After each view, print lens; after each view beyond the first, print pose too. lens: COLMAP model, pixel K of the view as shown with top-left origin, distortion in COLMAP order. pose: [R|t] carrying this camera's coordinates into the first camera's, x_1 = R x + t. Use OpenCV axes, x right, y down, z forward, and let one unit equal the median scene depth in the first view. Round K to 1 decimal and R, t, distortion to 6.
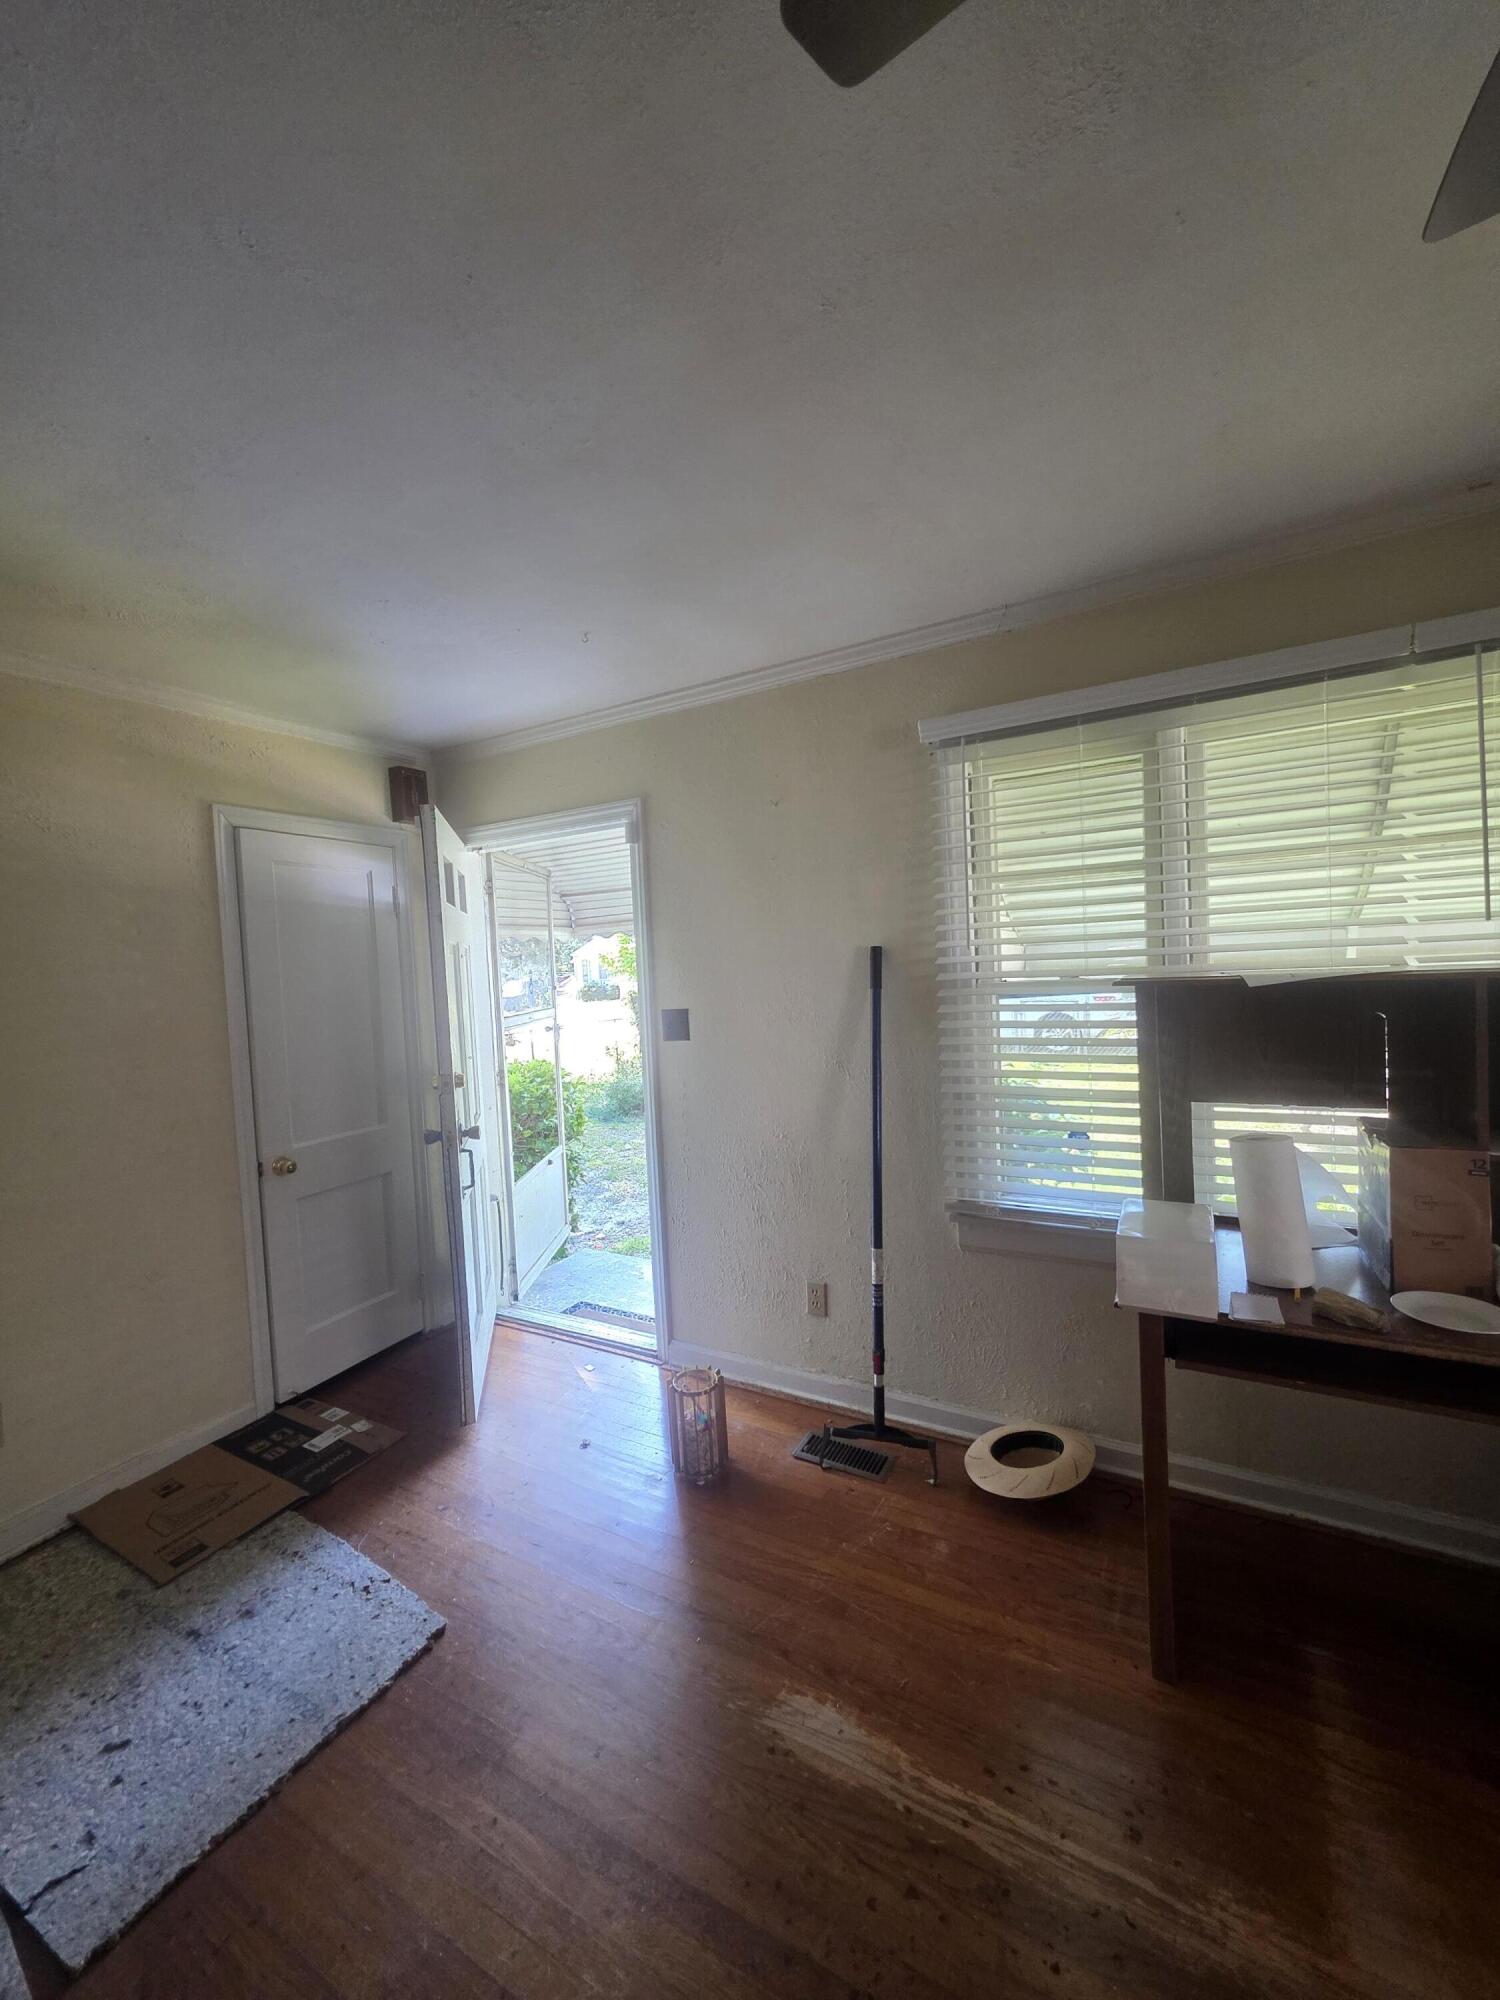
lens RADIAL K [[795.2, 0, 734.1], [0, 795.2, 1000.1], [0, 0, 1]] dist [0.002789, 0.000546]
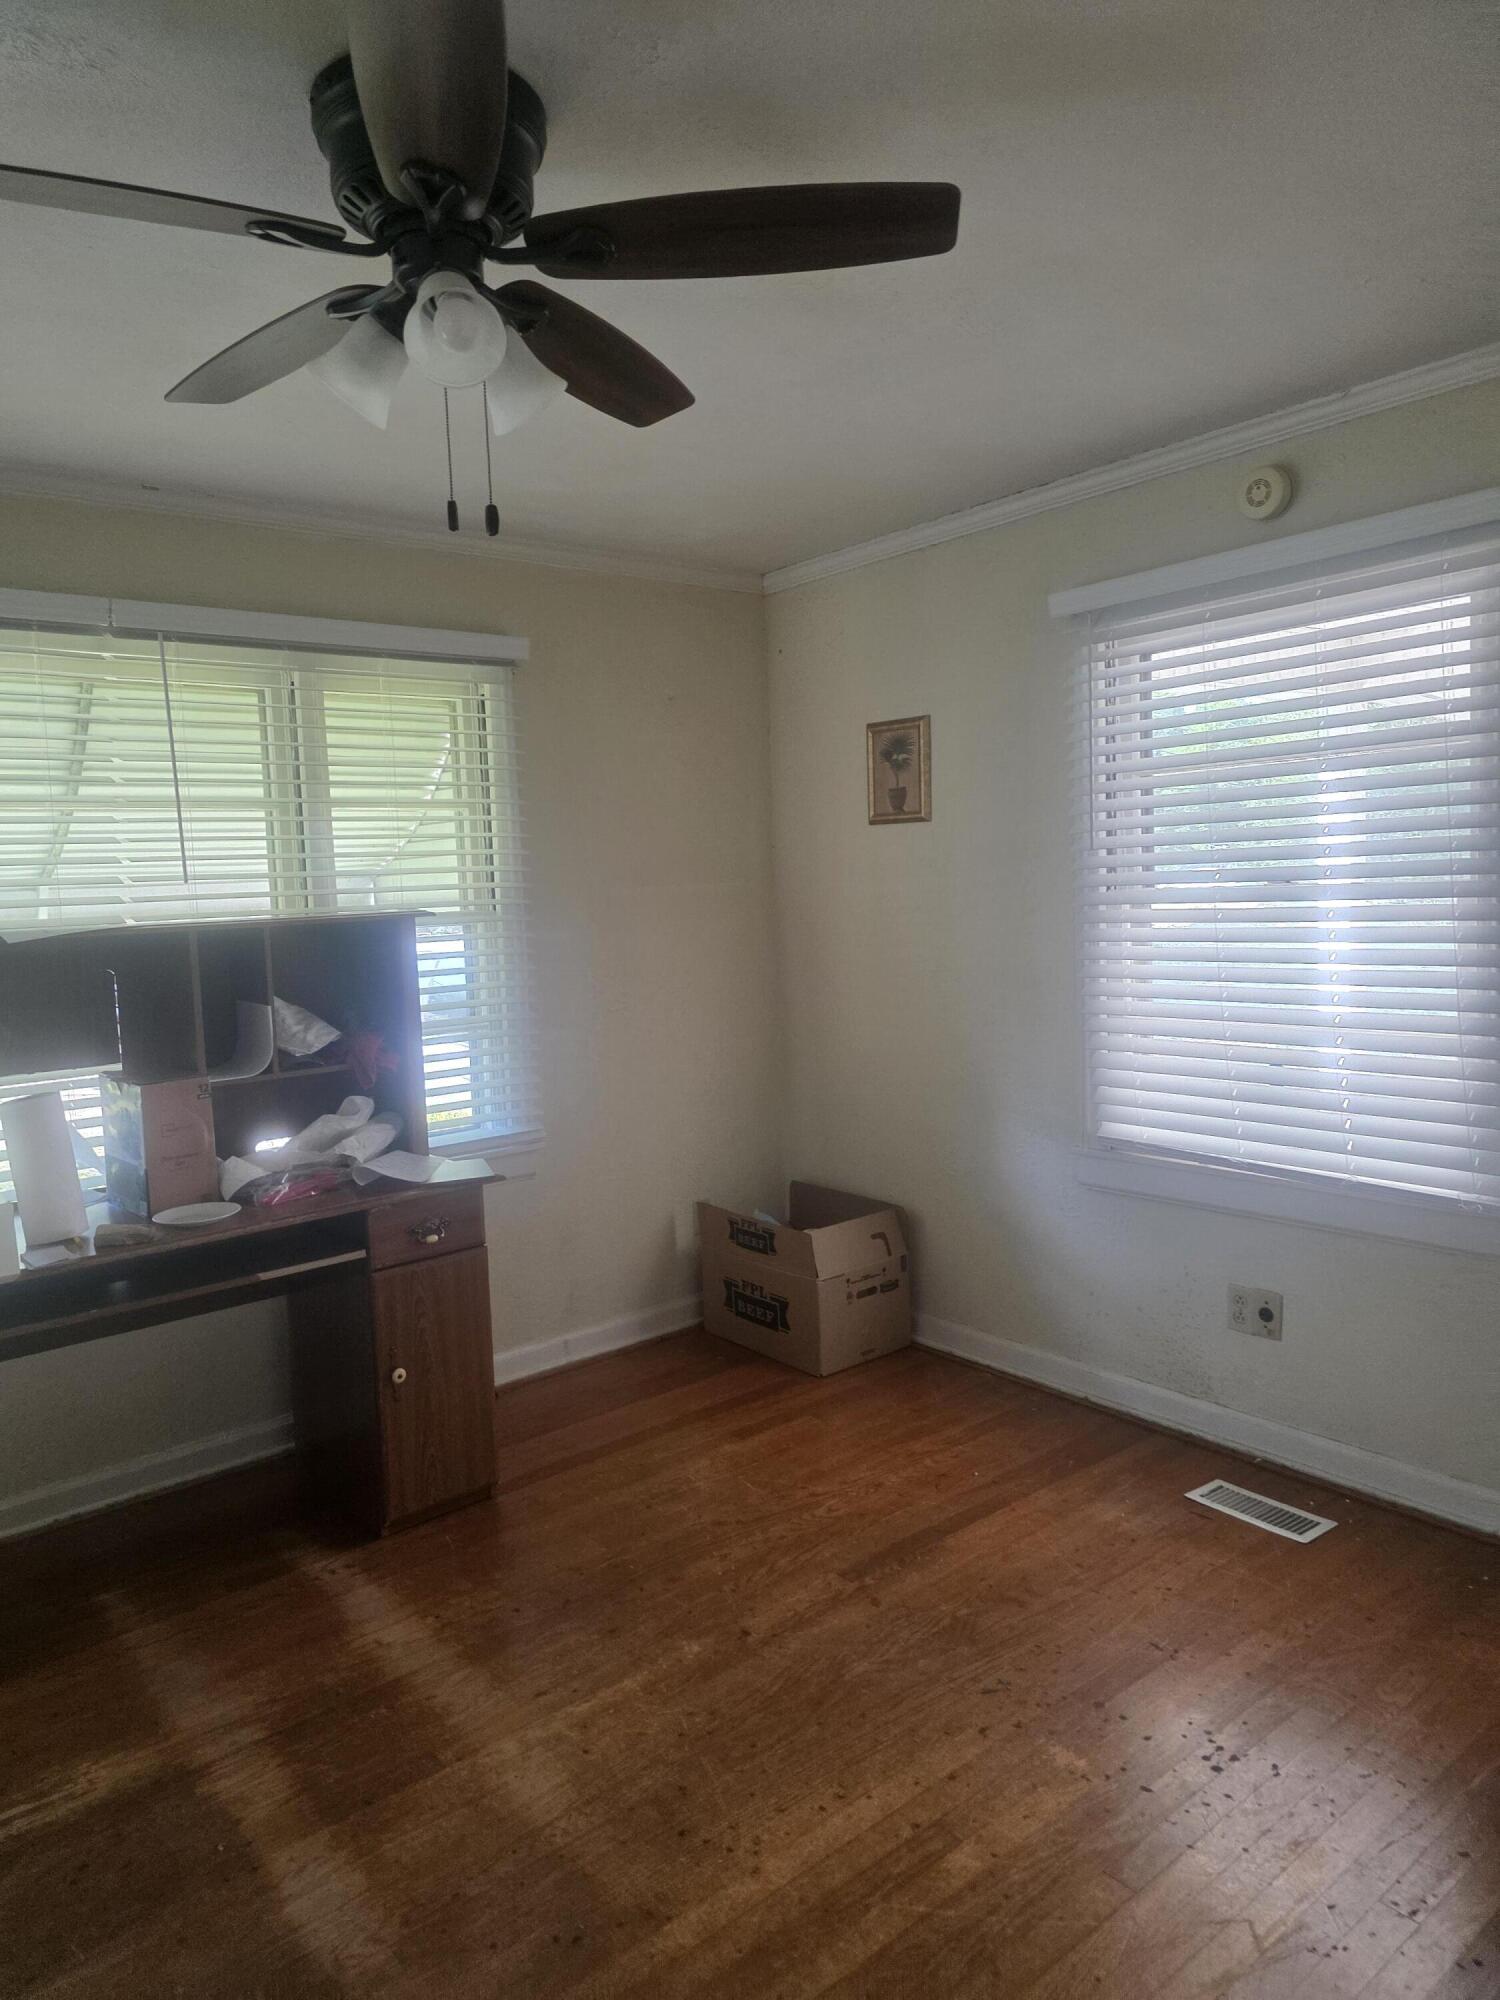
lens RADIAL K [[1360.6, 0, 752.9], [0, 1360.6, 970.0], [0, 0, 1]] dist [0.045140, -0.040362]
pose [[0.353283, -0.033568, 0.934914, -0.577285], [0.061183, 0.998046, 0.012715, 0.046927], [-0.933513, 0.052709, 0.354647, -0.421622]]
